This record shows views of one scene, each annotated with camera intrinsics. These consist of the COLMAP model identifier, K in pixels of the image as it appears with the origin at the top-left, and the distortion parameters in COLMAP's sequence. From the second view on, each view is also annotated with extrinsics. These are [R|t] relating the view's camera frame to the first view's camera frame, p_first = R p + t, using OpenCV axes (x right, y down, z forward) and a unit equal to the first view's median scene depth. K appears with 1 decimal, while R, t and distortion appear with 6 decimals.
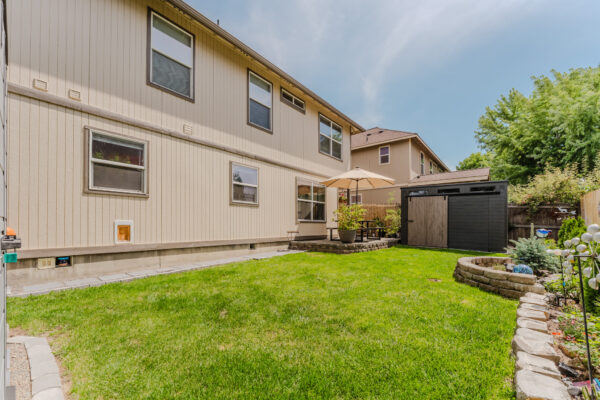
lens RADIAL K [[250.6, 0, 300.4], [0, 250.6, 222.6], [0, 0, 1]] dist [0.000476, 0.000026]
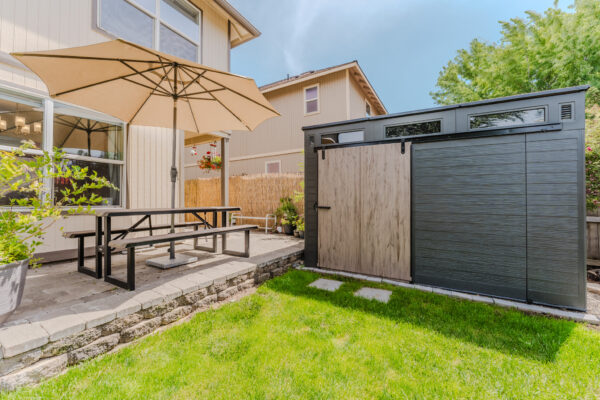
lens RADIAL K [[245.5, 0, 300.0], [0, 245.5, 200.0], [0, 0, 1]] dist [0.000294, 0.000336]
pose [[0.989713, -0.006586, 0.142913, 0.249838], [0.007020, 0.999972, -0.002534, -0.013159], [-0.142892, 0.003511, 0.989732, 0.444392]]
